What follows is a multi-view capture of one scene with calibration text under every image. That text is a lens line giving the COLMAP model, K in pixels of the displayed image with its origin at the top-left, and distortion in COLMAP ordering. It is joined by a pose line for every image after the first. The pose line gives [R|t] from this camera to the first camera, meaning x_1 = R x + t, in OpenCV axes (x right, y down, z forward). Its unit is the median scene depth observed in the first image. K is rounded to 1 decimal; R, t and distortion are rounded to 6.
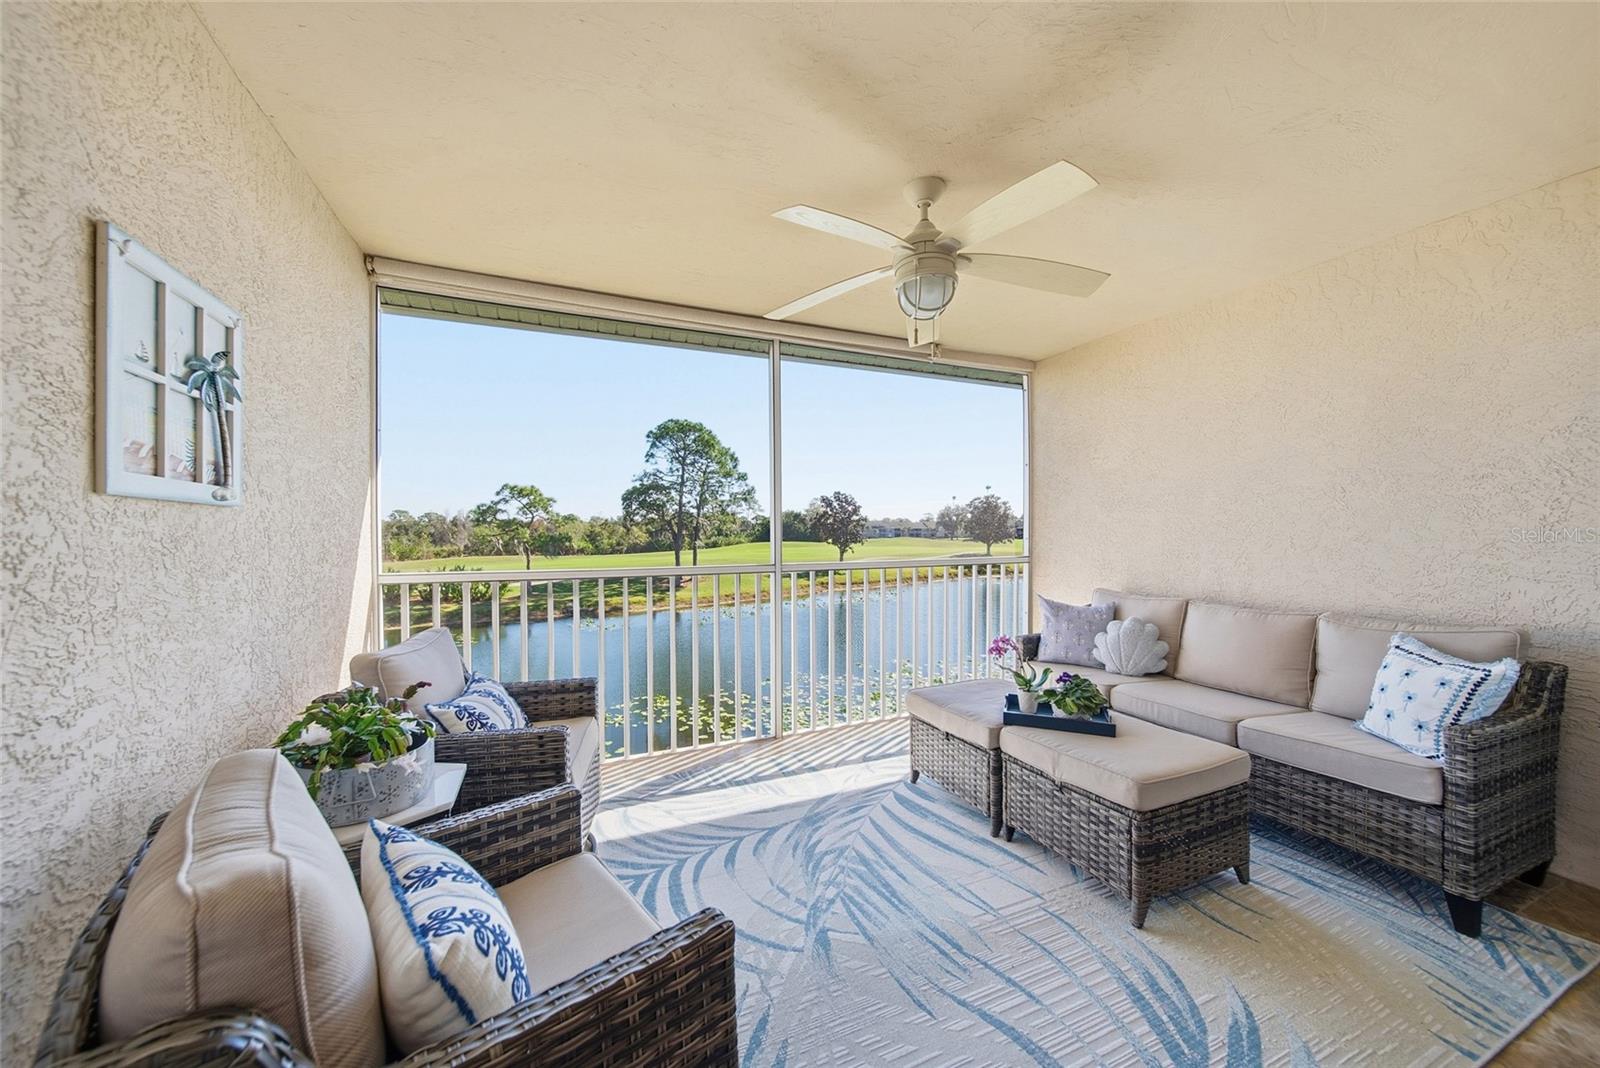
lens RADIAL K [[576.9, 0, 800.0], [0, 576.9, 534.0], [0, 0, 1]] dist [0.001474, 0.000069]
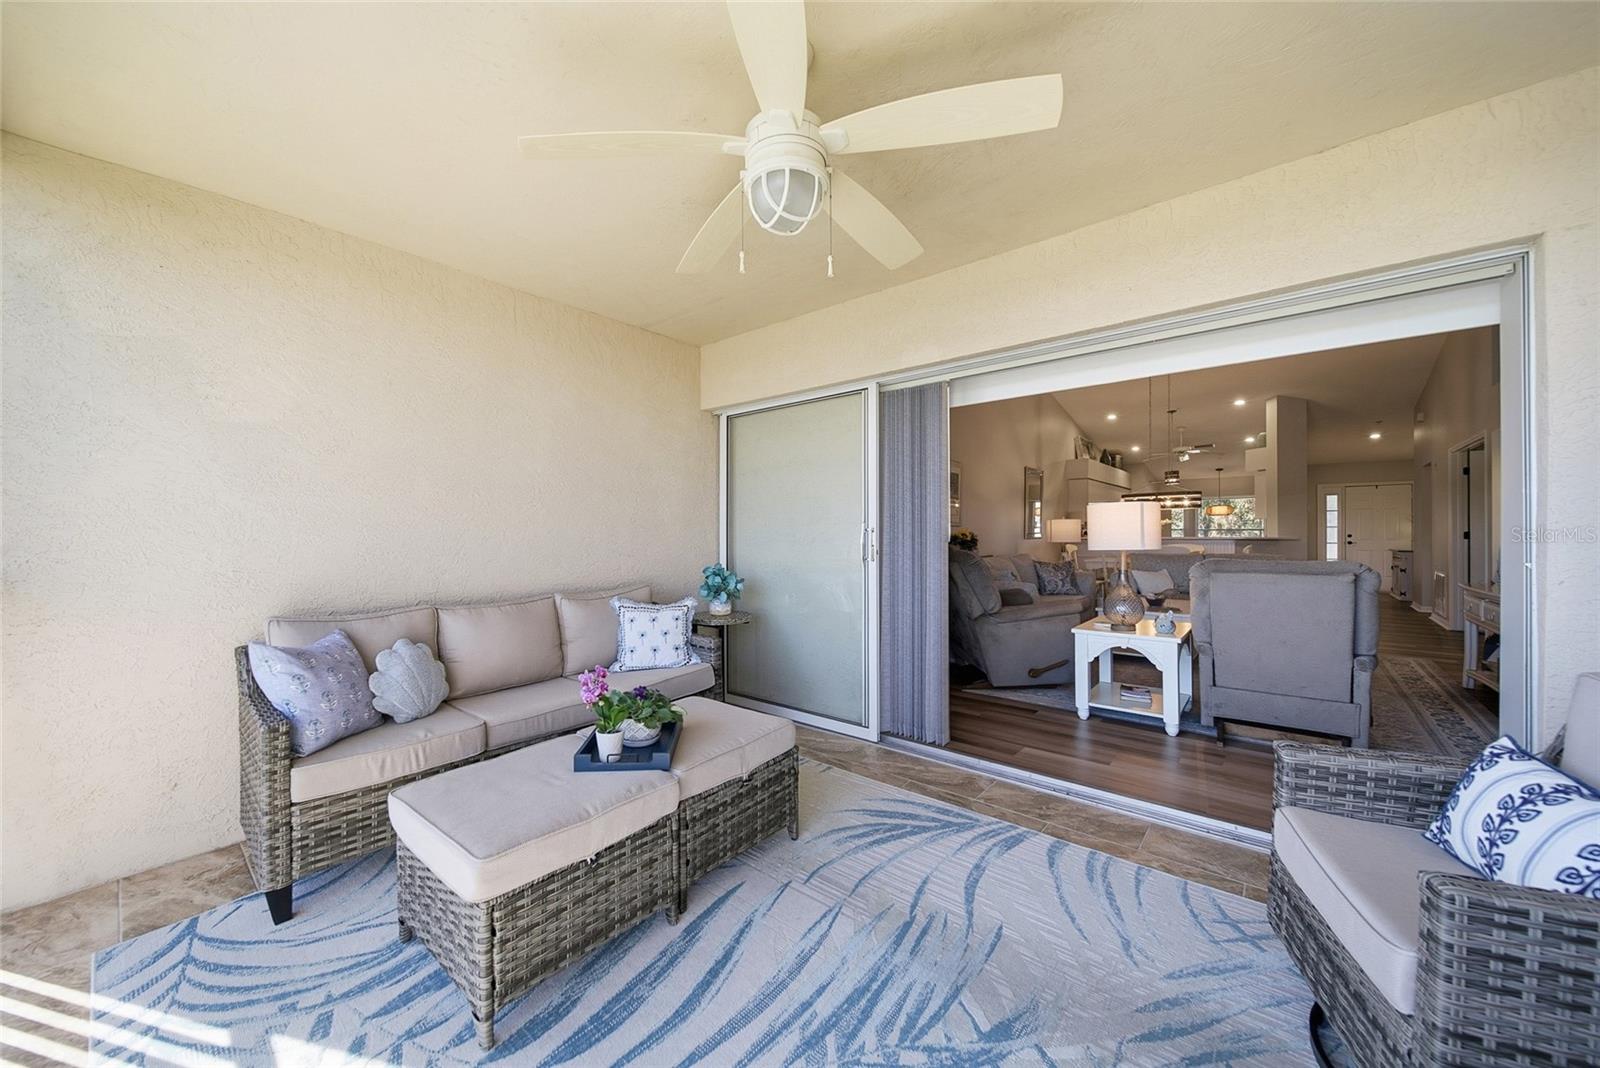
lens RADIAL K [[576.9, 0, 800.0], [0, 576.9, 534.0], [0, 0, 1]] dist [0.001474, 0.000069]
pose [[-0.445974, 0.007353, 0.895016, -0.443345], [0.007150, 0.999964, -0.004653, 0.031365], [-0.895017, 0.004324, -0.446010, 1.305324]]
